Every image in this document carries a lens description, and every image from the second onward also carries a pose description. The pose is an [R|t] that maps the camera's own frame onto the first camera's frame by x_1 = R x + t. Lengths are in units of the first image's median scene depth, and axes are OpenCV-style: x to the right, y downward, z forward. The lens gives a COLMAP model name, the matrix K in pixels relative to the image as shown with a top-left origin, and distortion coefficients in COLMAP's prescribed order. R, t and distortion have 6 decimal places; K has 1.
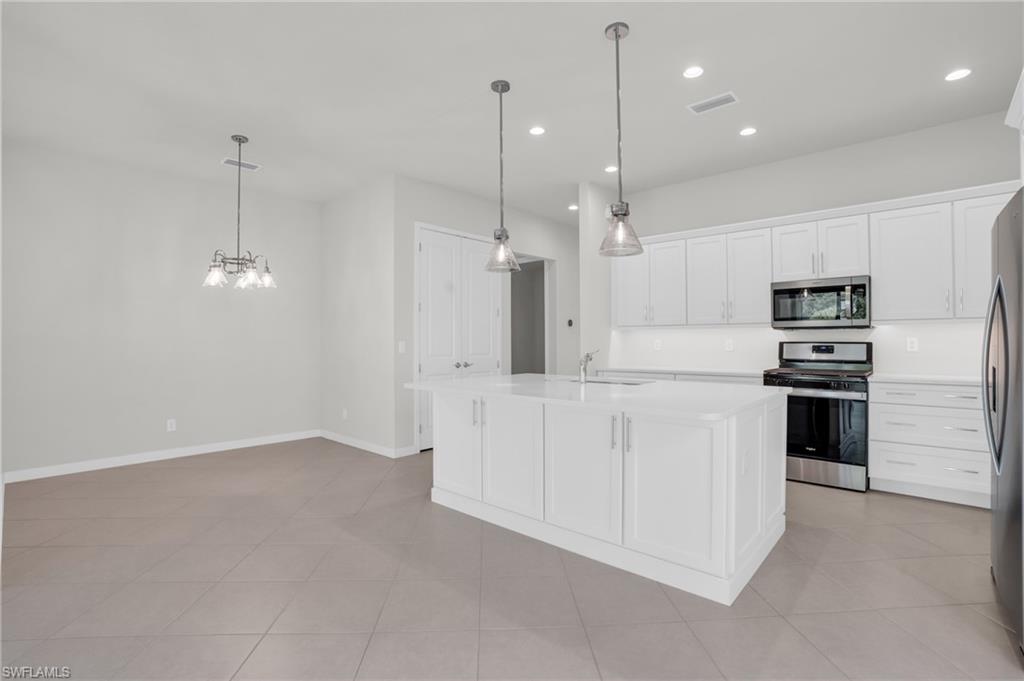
lens RADIAL K [[481.7, 0, 509.6], [0, 481.7, 339.4], [0, 0, 1]] dist [-0.068776, 0.026589]
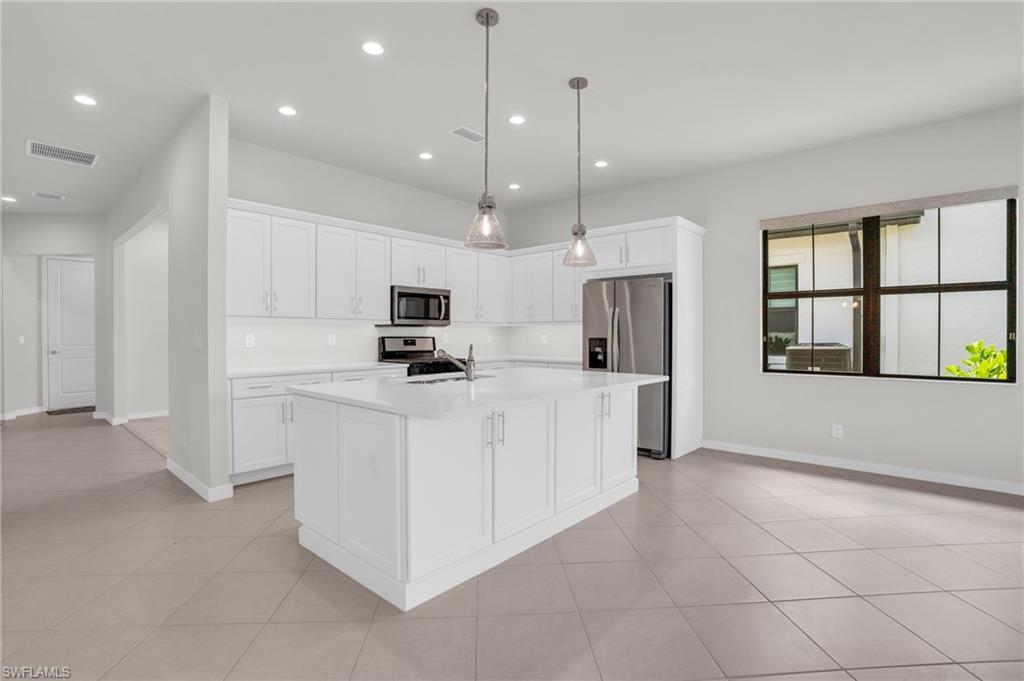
lens RADIAL K [[476.4, 0, 526.6], [0, 476.4, 338.8], [0, 0, 1]] dist [-0.063625, 0.021788]
pose [[-0.030366, -0.007511, 0.999511, -0.623720], [-0.001460, 0.999971, 0.007470, 0.000965], [-0.999538, -0.001233, -0.030376, 0.727655]]
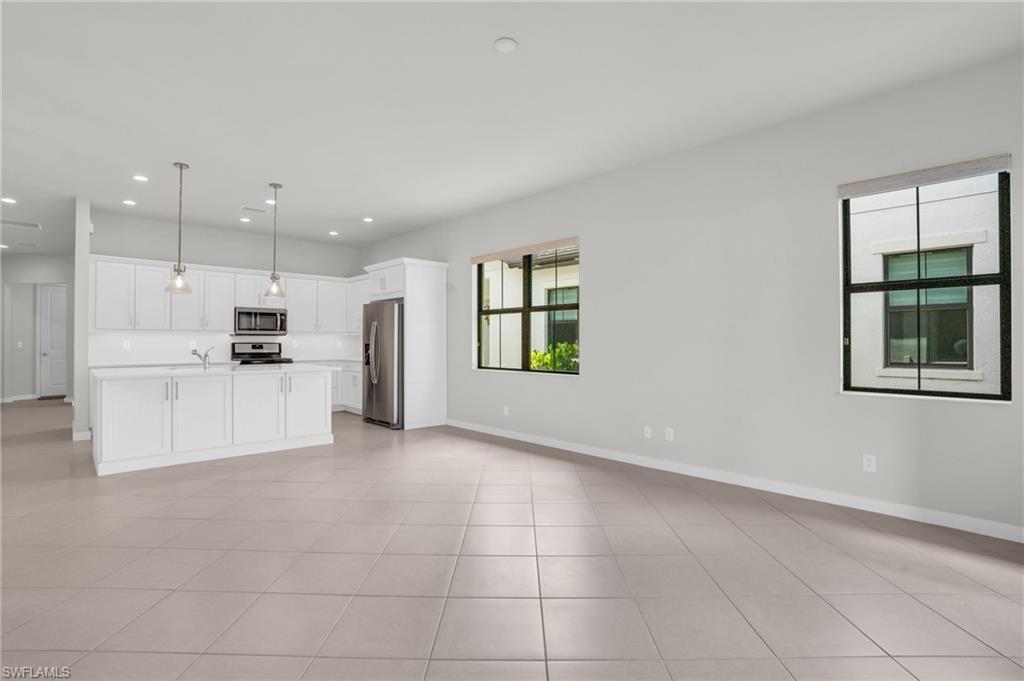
lens RADIAL K [[476.4, 0, 526.6], [0, 476.4, 338.8], [0, 0, 1]] dist [-0.063625, 0.021788]
pose [[0.045472, 0.010693, 0.998908, -1.057114], [-0.002417, 0.999941, -0.010594, 0.006826], [-0.998963, -0.001933, 0.045495, -0.097438]]
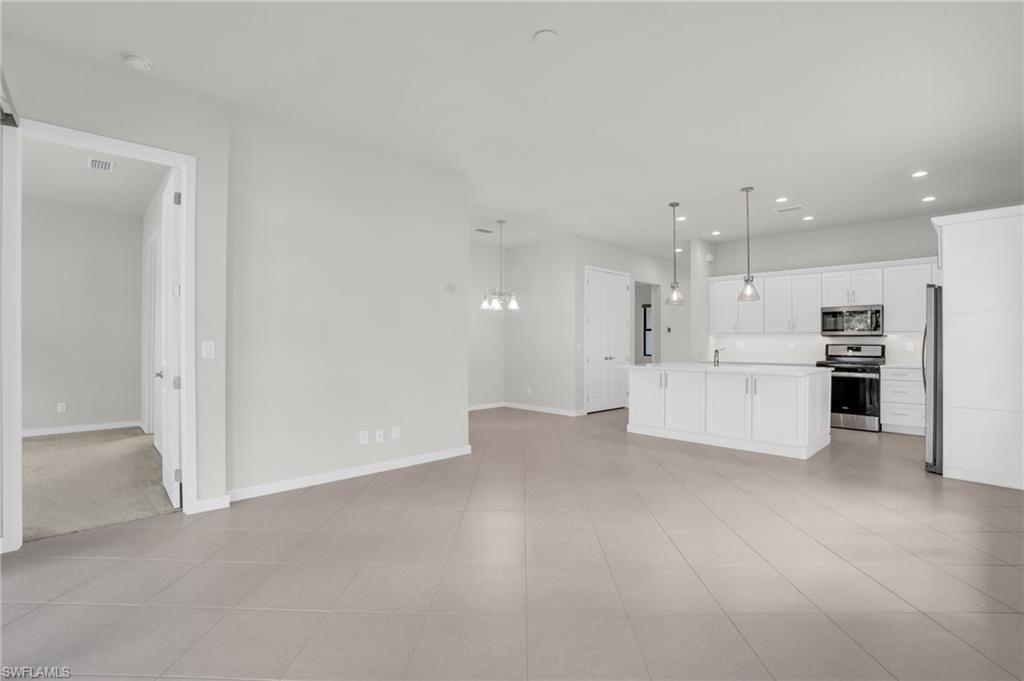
lens RADIAL K [[481.7, 0, 509.6], [0, 481.7, 339.4], [0, 0, 1]] dist [-0.068776, 0.026589]
pose [[0.997724, 0.007296, -0.067031, -0.407361], [-0.007596, 0.999962, -0.004212, 0.003694], [0.066997, 0.004712, 0.997742, -0.683606]]
